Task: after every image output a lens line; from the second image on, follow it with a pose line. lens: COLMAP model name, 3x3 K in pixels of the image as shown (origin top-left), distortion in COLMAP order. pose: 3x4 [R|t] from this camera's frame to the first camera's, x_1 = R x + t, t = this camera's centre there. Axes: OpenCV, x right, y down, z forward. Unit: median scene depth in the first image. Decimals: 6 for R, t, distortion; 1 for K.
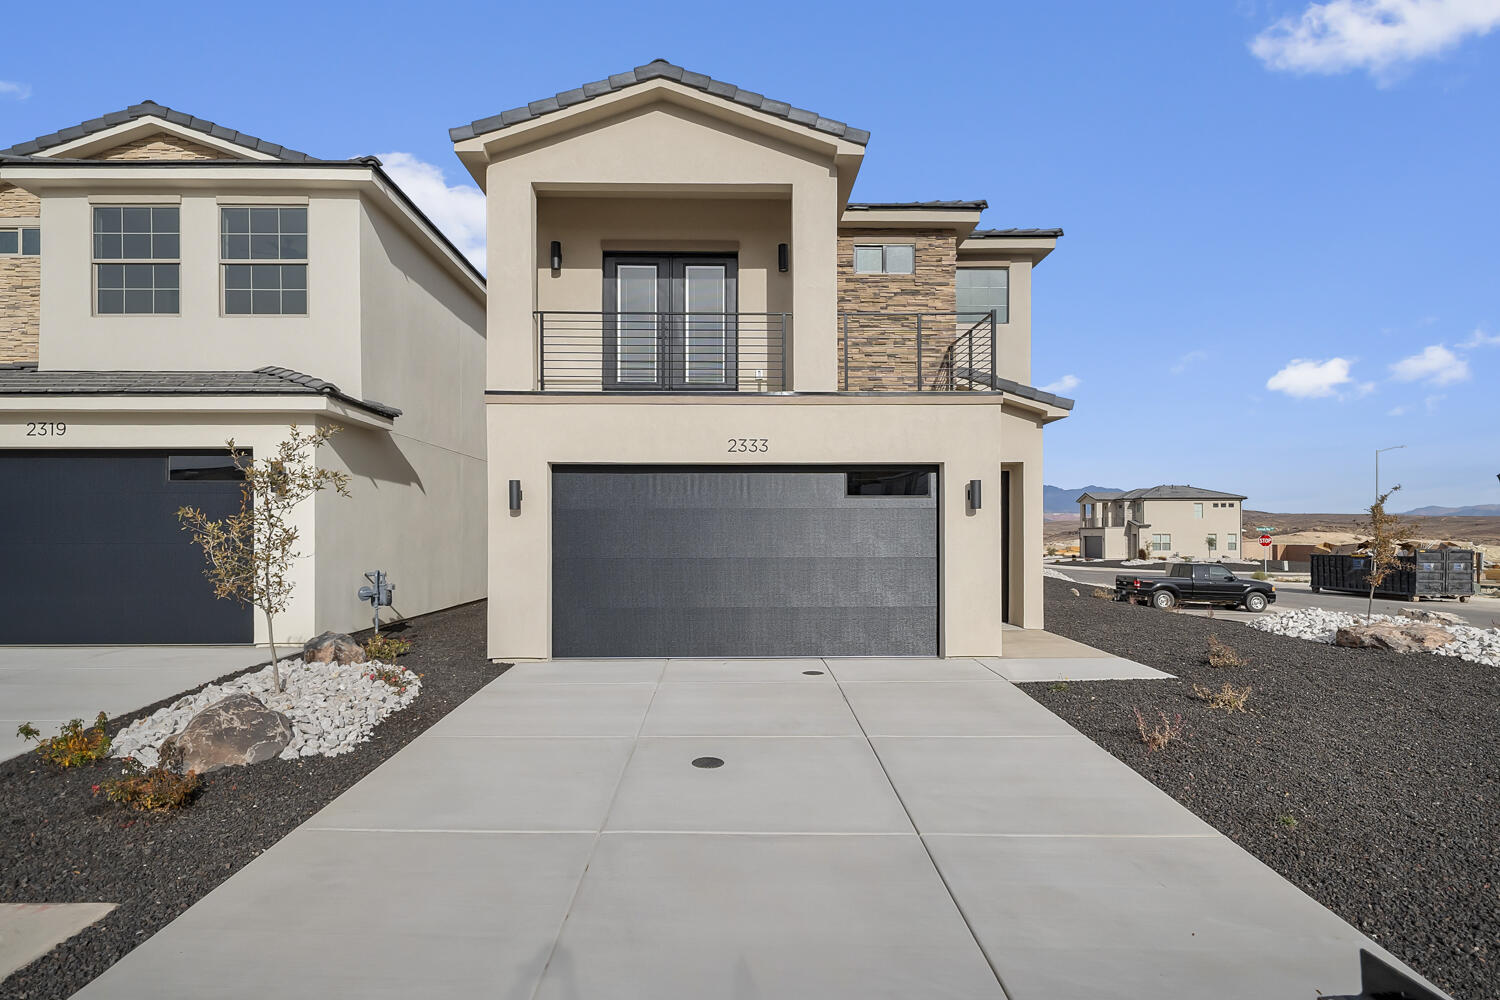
lens RADIAL K [[799.0, 0, 712.0], [0, 799.0, 527.9], [0, 0, 1]] dist [0.000991, -0.000848]
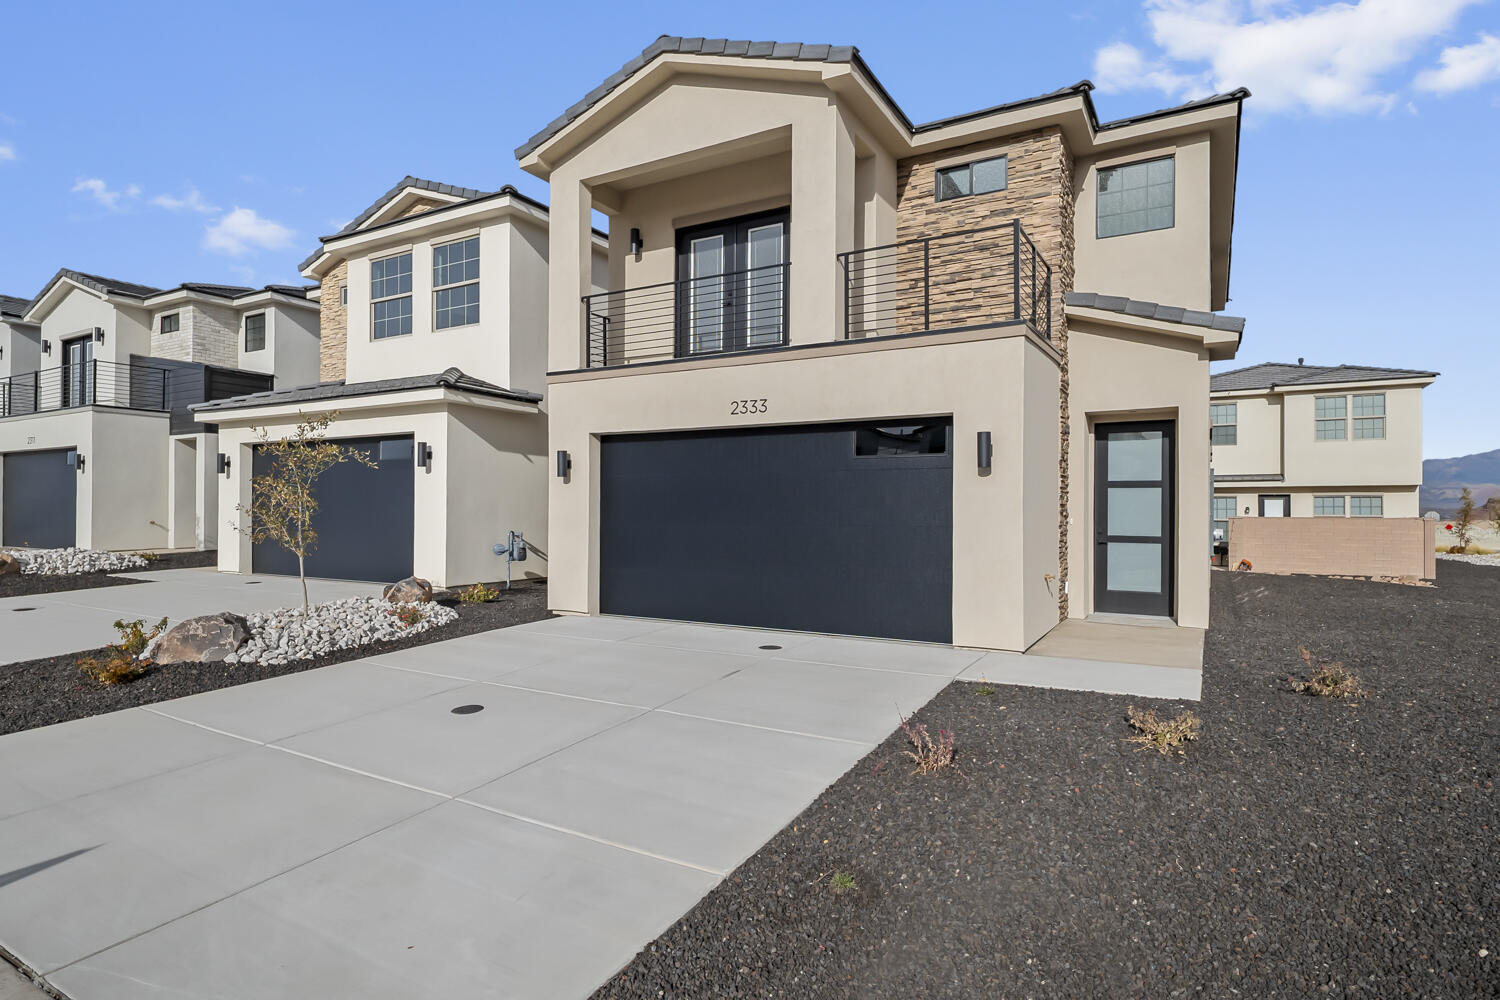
lens RADIAL K [[792.3, 0, 750.0], [0, 792.3, 500.0], [0, 0, 1]] dist [0.003907, -0.000093]
pose [[0.859755, -0.001417, -0.510704, 0.446003], [-0.002027, 0.999979, -0.006188, 0.012489], [0.510702, 0.006355, 0.859734, 0.151847]]
